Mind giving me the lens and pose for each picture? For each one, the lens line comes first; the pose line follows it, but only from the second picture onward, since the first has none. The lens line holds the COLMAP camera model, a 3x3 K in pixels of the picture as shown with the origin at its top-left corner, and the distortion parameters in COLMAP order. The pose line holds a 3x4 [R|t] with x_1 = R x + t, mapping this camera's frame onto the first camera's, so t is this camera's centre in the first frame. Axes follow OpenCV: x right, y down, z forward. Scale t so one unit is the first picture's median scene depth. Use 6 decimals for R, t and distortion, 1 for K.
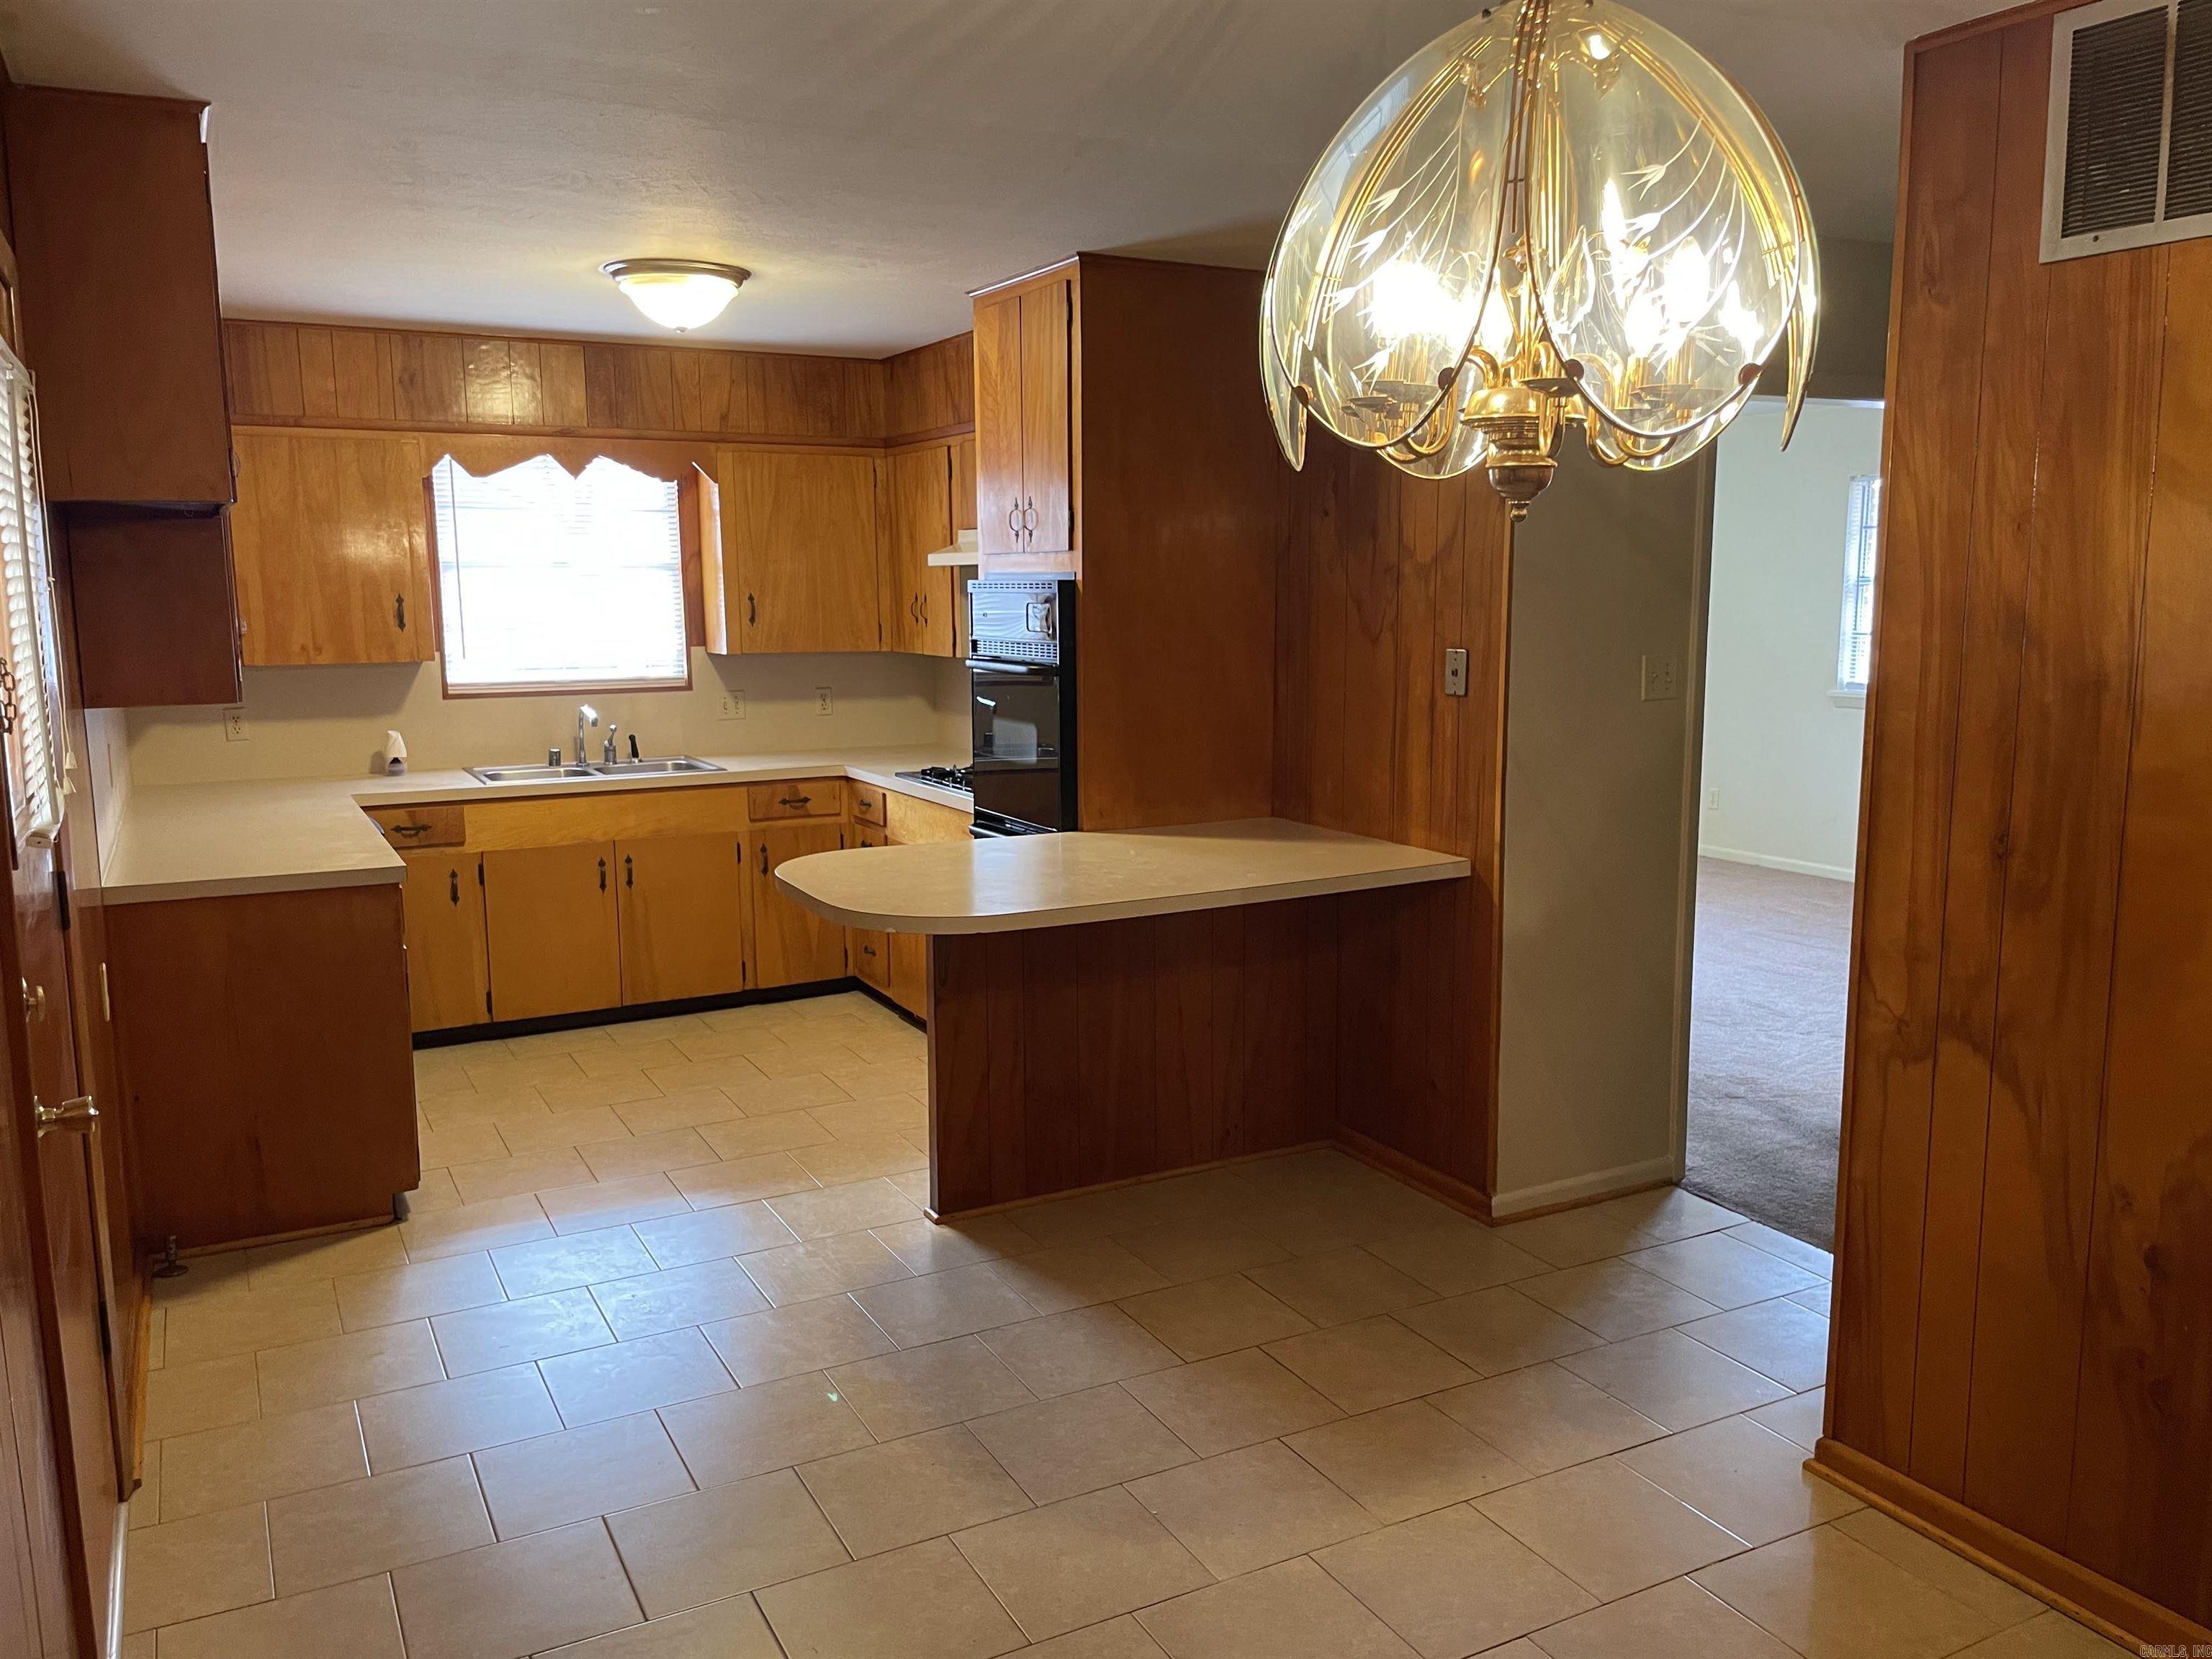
lens RADIAL K [[1681.5, 0, 1108.3], [0, 1681.5, 838.1], [0, 0, 1]] dist [0.116801, -0.154931]
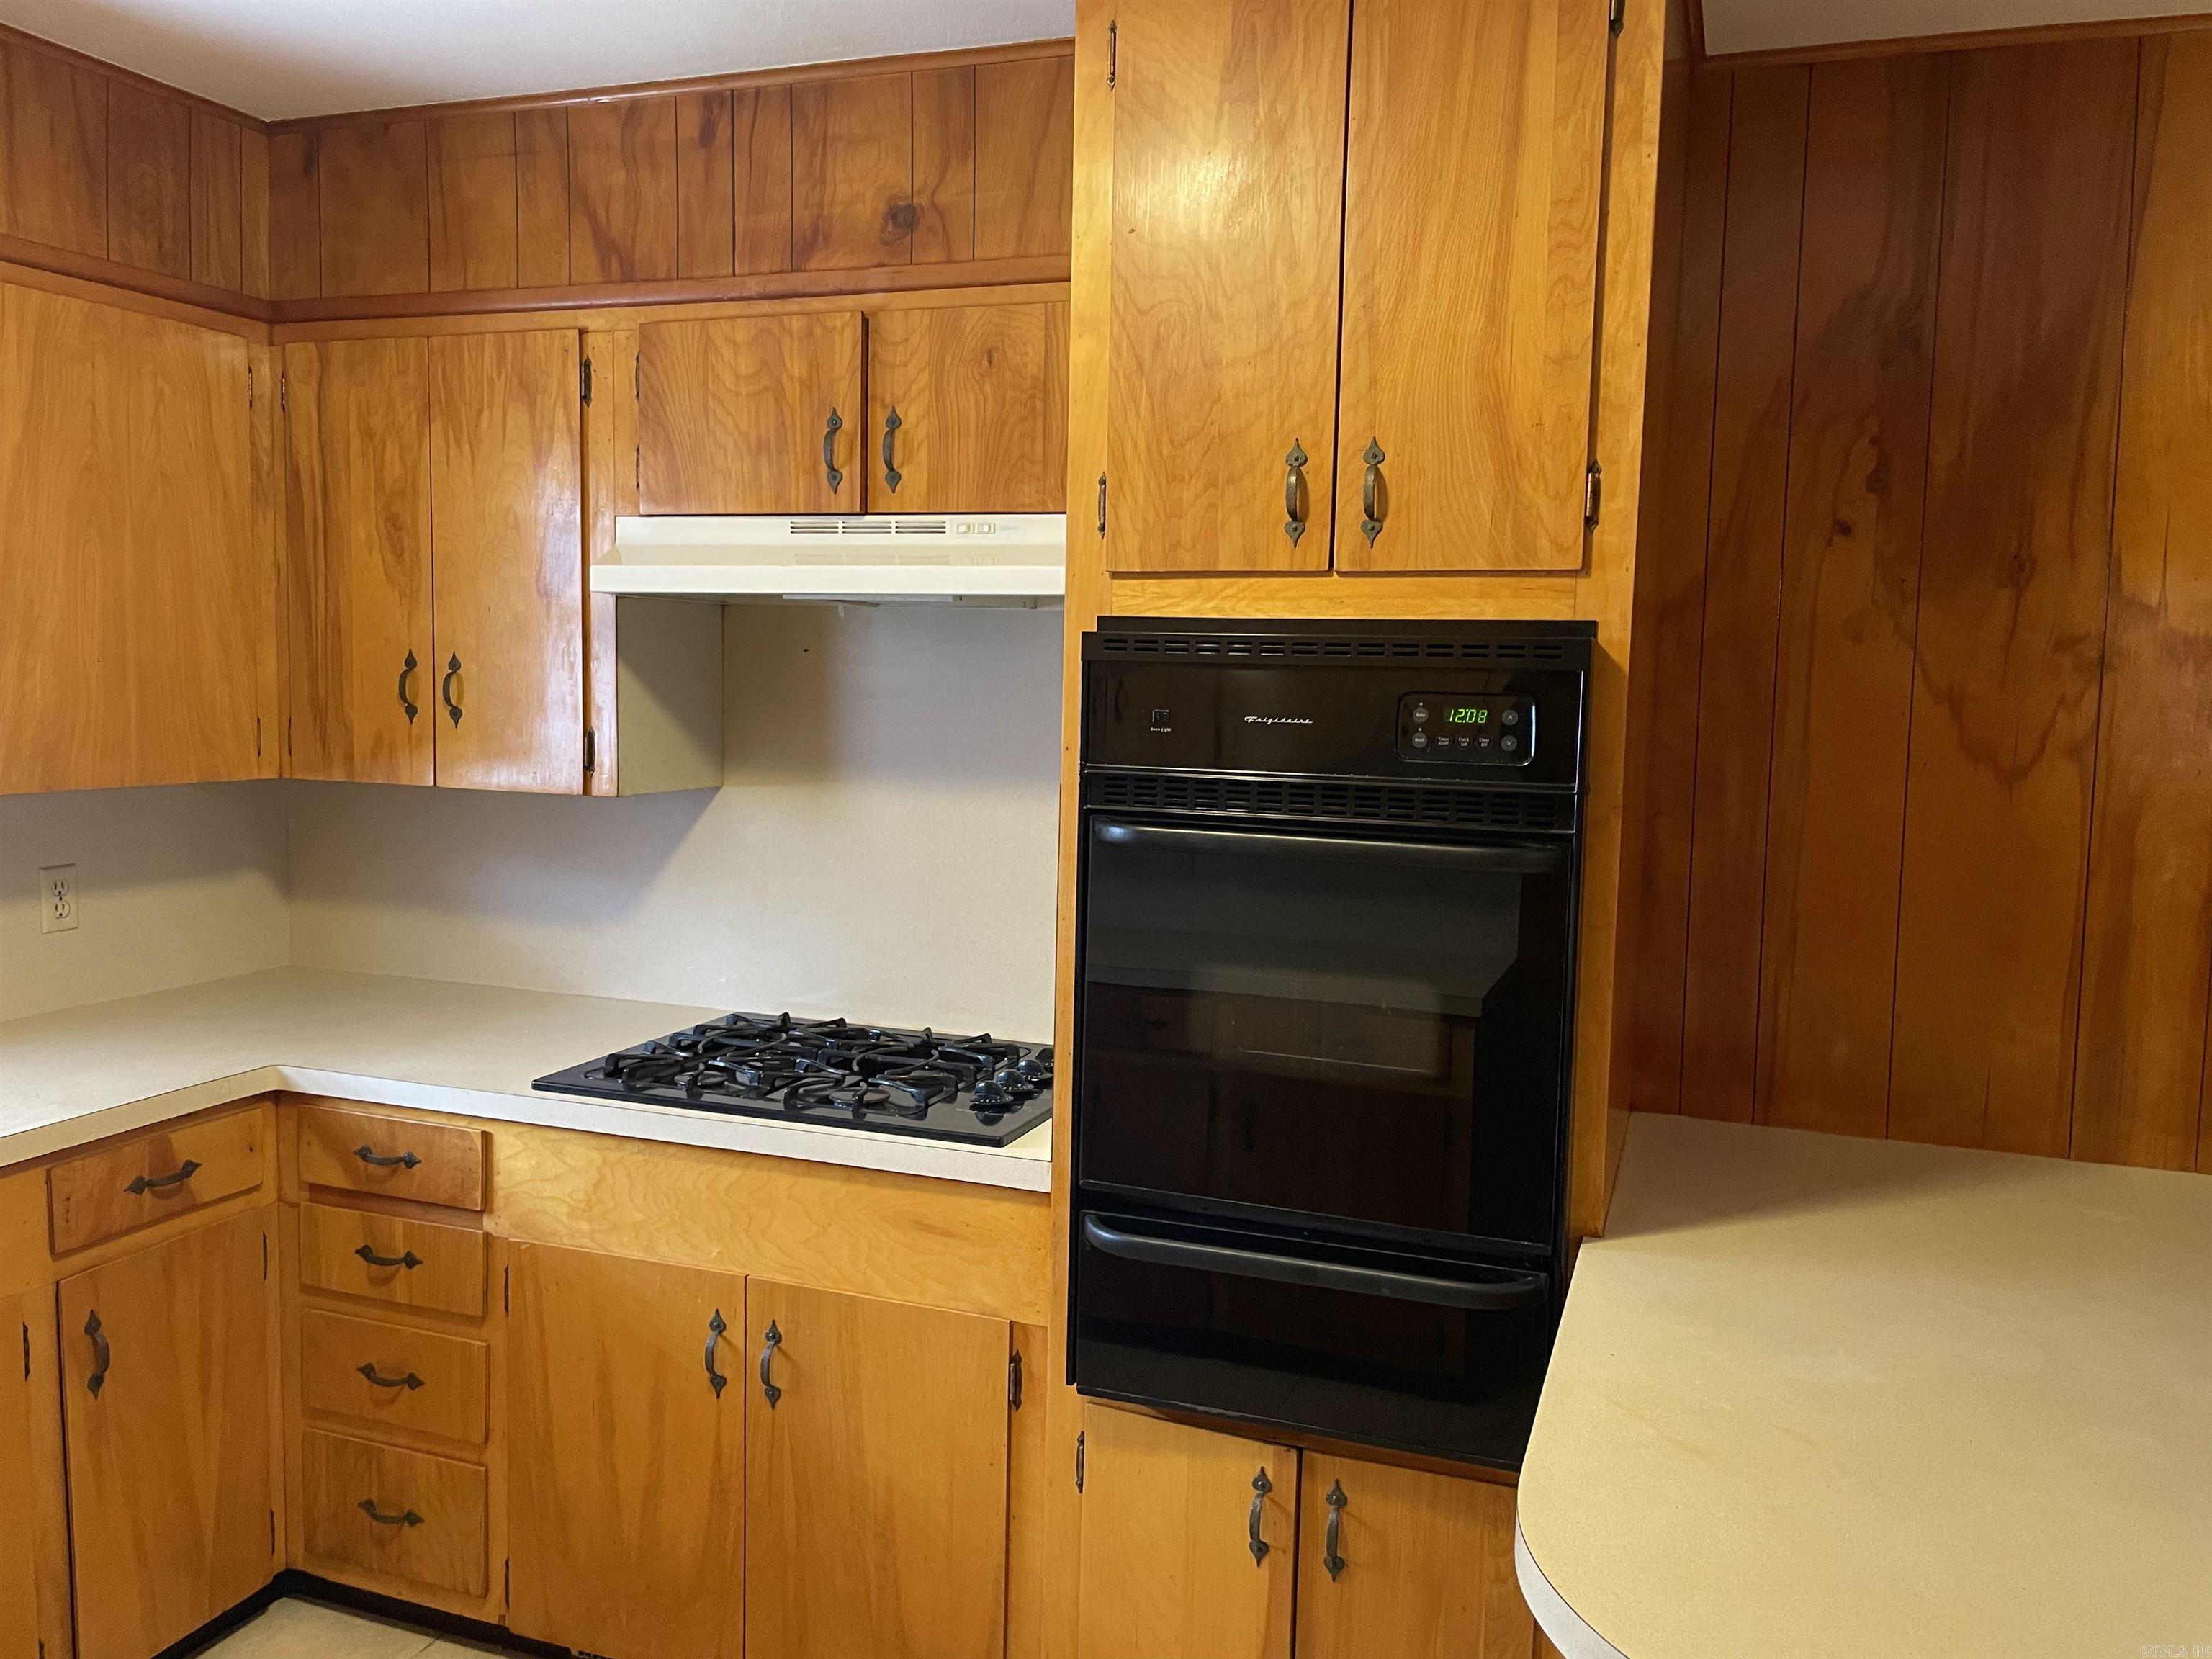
lens RADIAL K [[1672.6, 0, 1119.6], [0, 1672.6, 804.8], [0, 0, 1]] dist [0.121117, -0.161438]
pose [[0.743672, -0.030781, 0.667836, -0.307341], [0.072987, 0.996707, -0.035336, -0.084223], [-0.664549, 0.075022, 0.743469, 0.609253]]
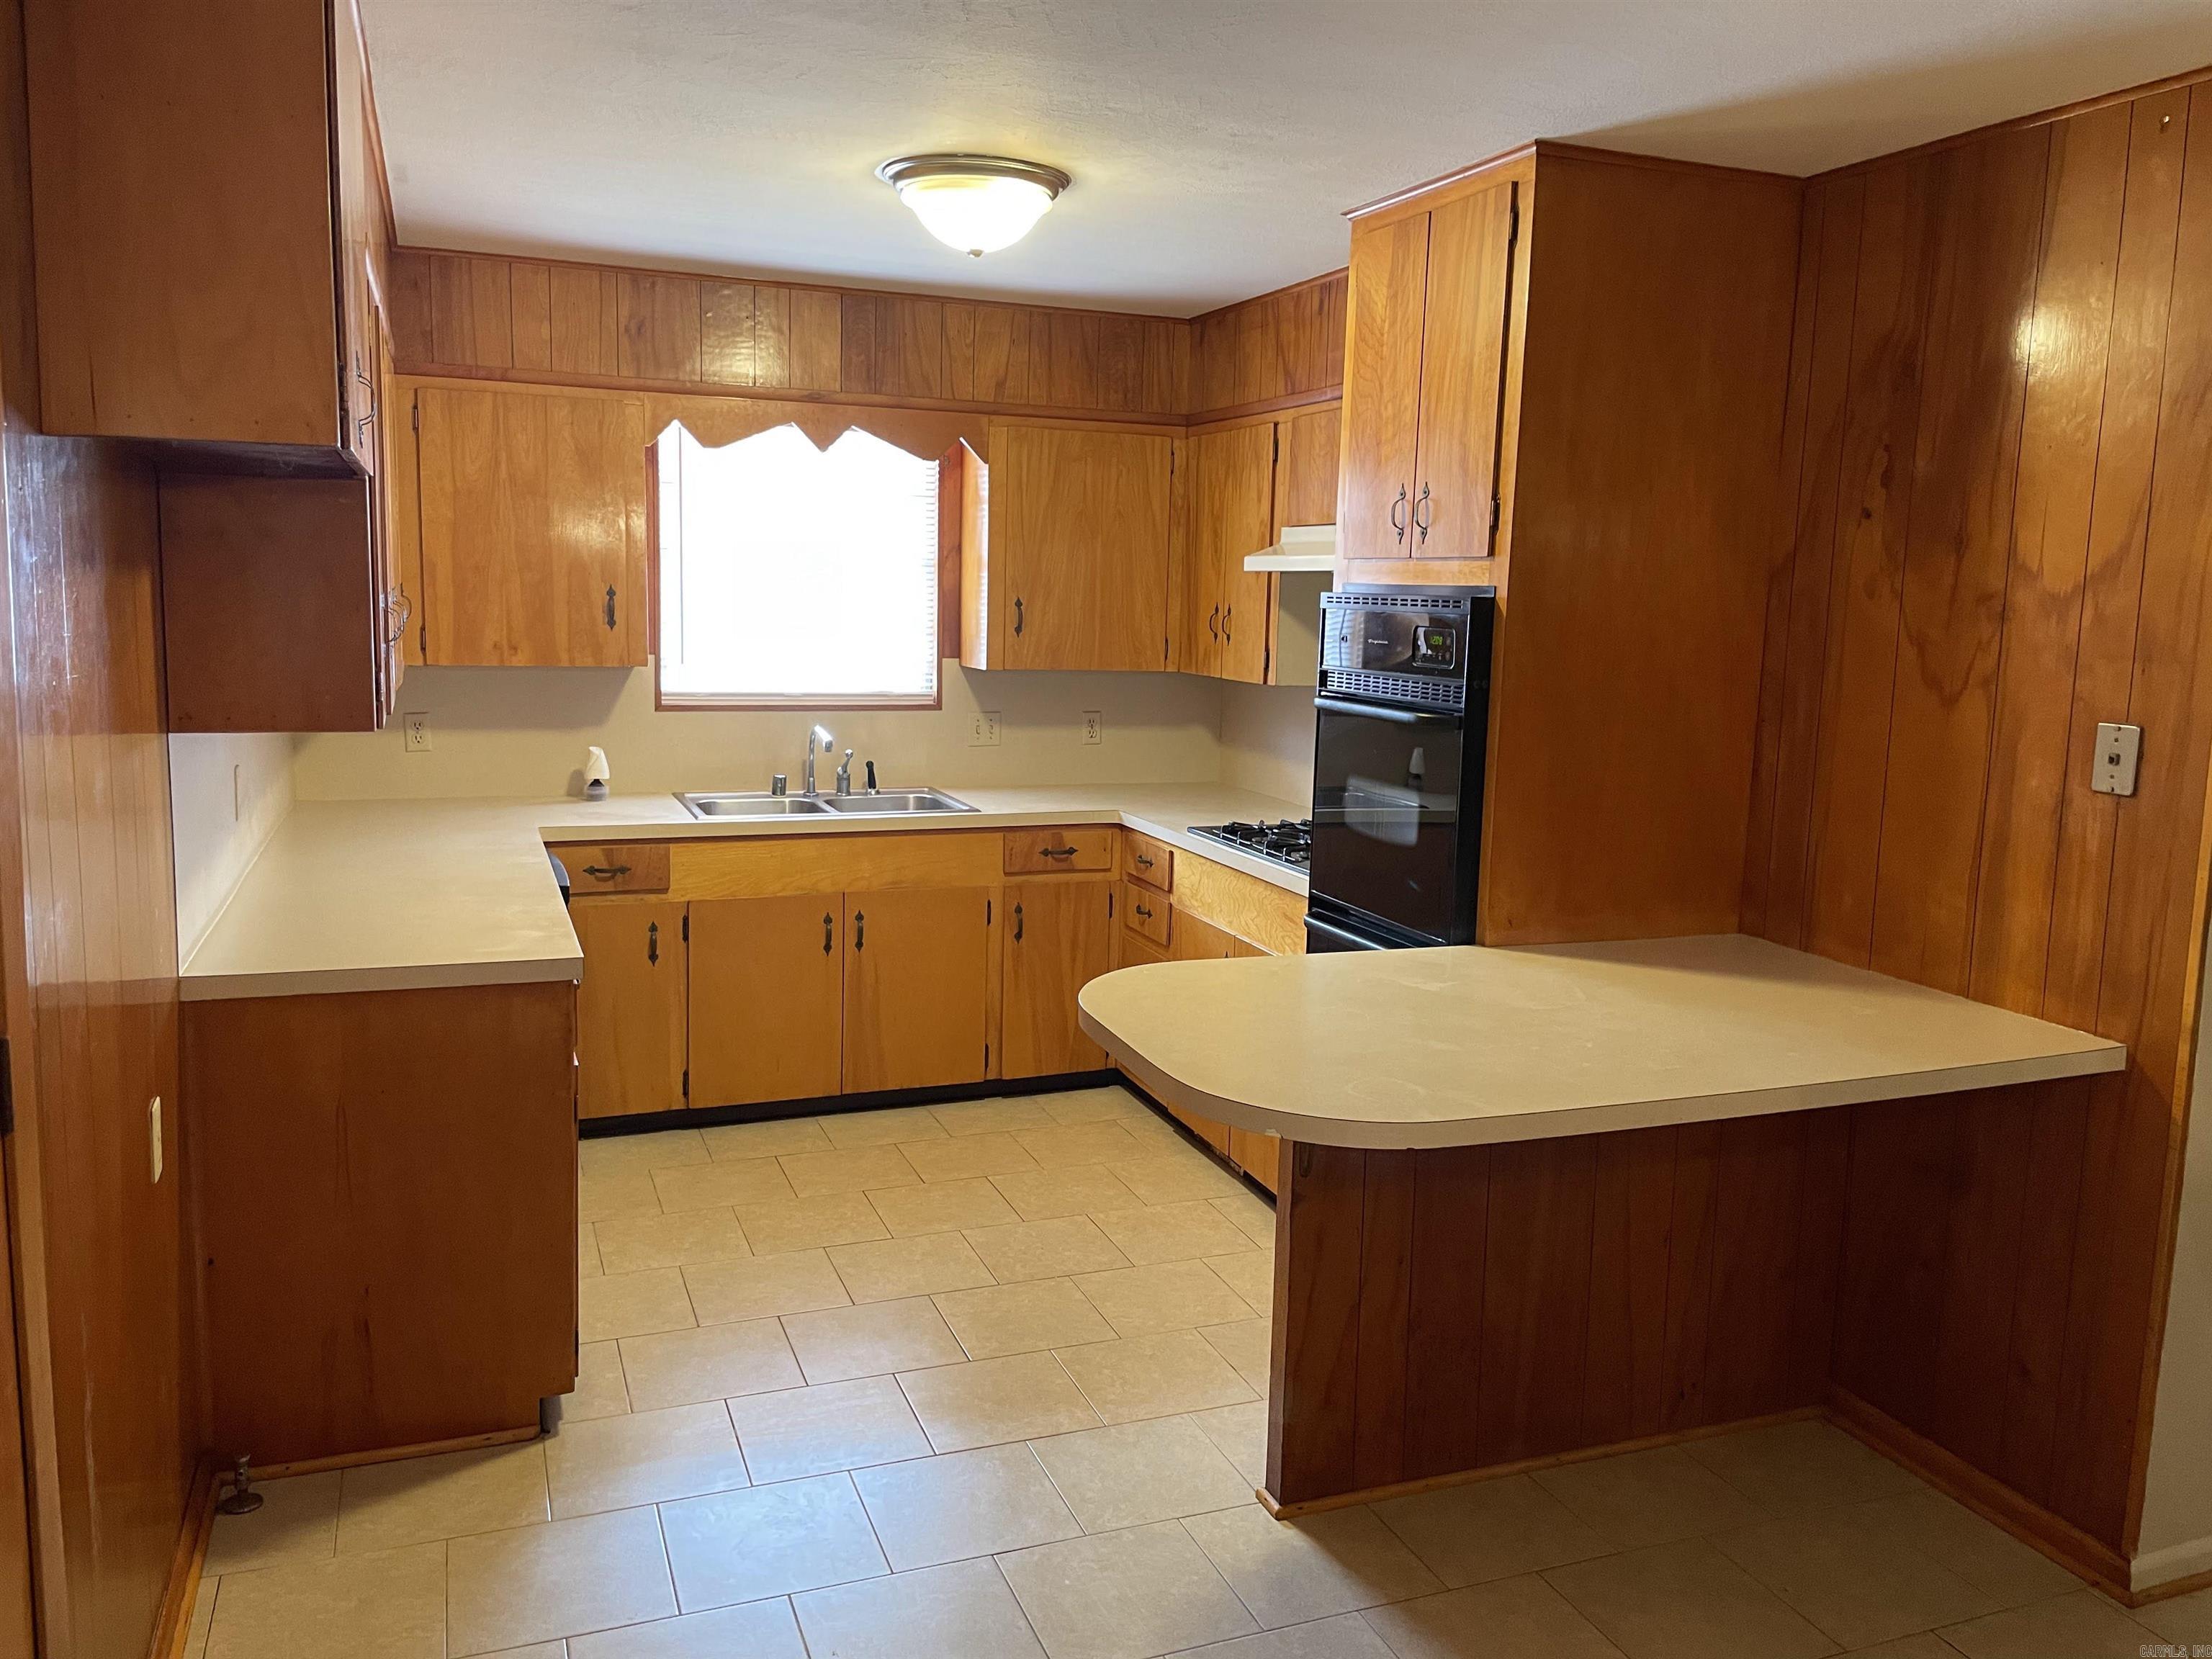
lens RADIAL K [[1672.6, 0, 1119.6], [0, 1672.6, 804.8], [0, 0, 1]] dist [0.121117, -0.161438]
pose [[0.992960, 0.049389, -0.107663, -0.076506], [-0.051565, 0.998516, -0.017518, -0.035030], [0.106638, 0.022946, 0.994033, 0.214521]]
